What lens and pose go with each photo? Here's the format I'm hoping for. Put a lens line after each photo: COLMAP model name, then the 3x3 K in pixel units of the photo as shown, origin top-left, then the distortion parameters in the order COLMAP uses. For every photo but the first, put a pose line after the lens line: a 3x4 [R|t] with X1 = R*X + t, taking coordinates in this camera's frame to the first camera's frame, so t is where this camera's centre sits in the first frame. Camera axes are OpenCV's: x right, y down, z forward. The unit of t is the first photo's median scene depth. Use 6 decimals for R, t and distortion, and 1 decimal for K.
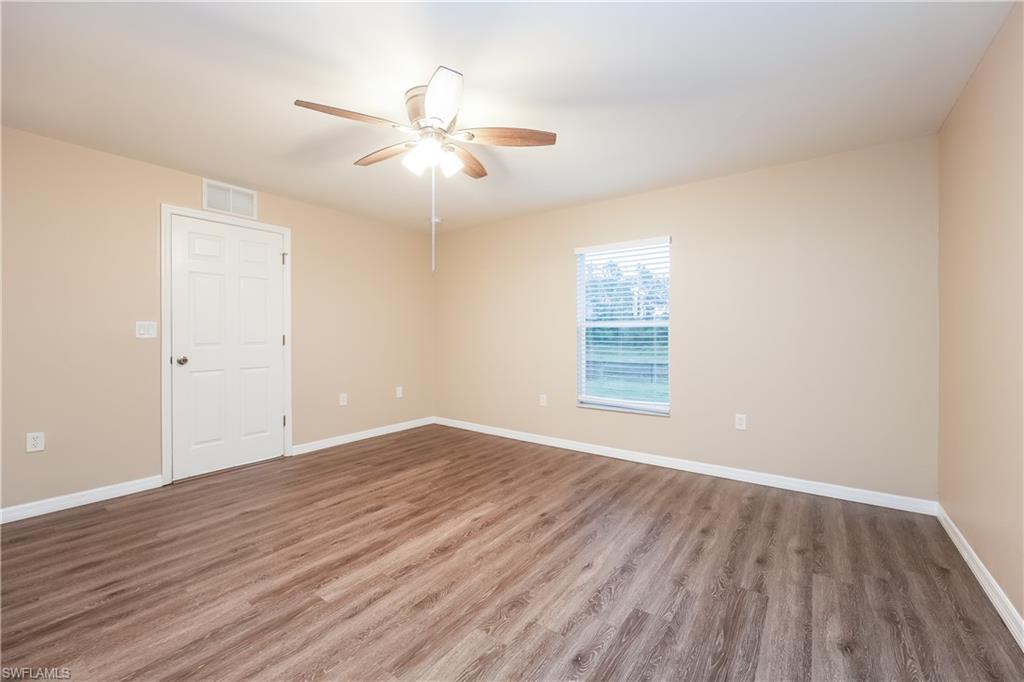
lens RADIAL K [[414.1, 0, 512.0], [0, 414.1, 341.0], [0, 0, 1]] dist [0.001686, 0.000223]
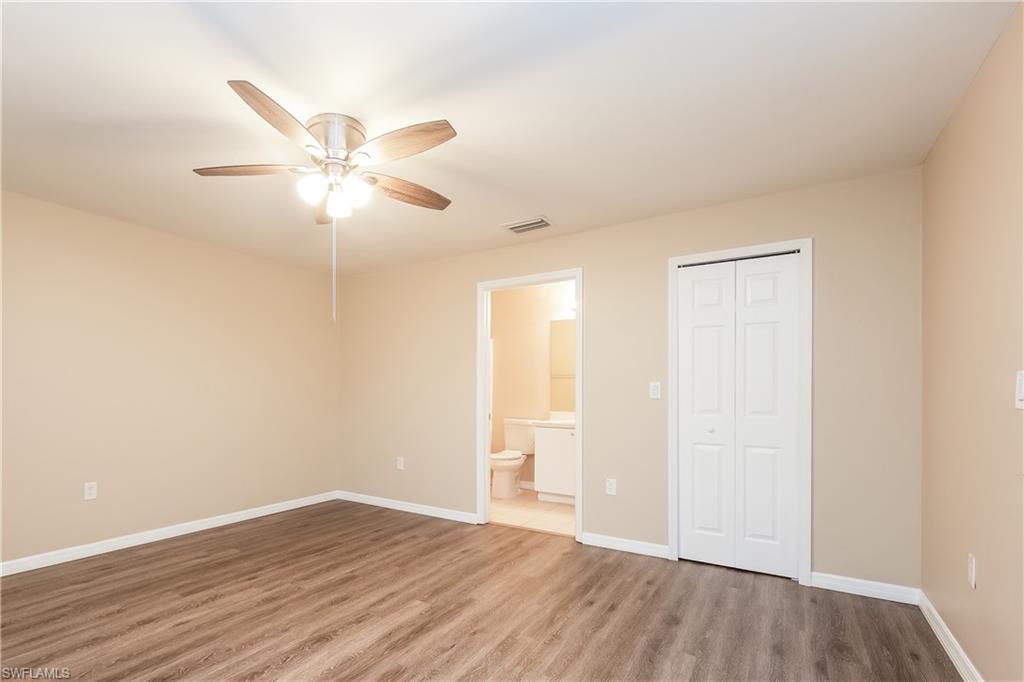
lens RADIAL K [[414.1, 0, 512.0], [0, 414.1, 341.0], [0, 0, 1]] dist [0.001686, 0.000223]
pose [[-0.978789, -0.029091, -0.202796, -0.408904], [-0.009071, 0.995050, -0.098956, -0.084989], [0.204671, -0.095018, -0.974208, 2.247618]]
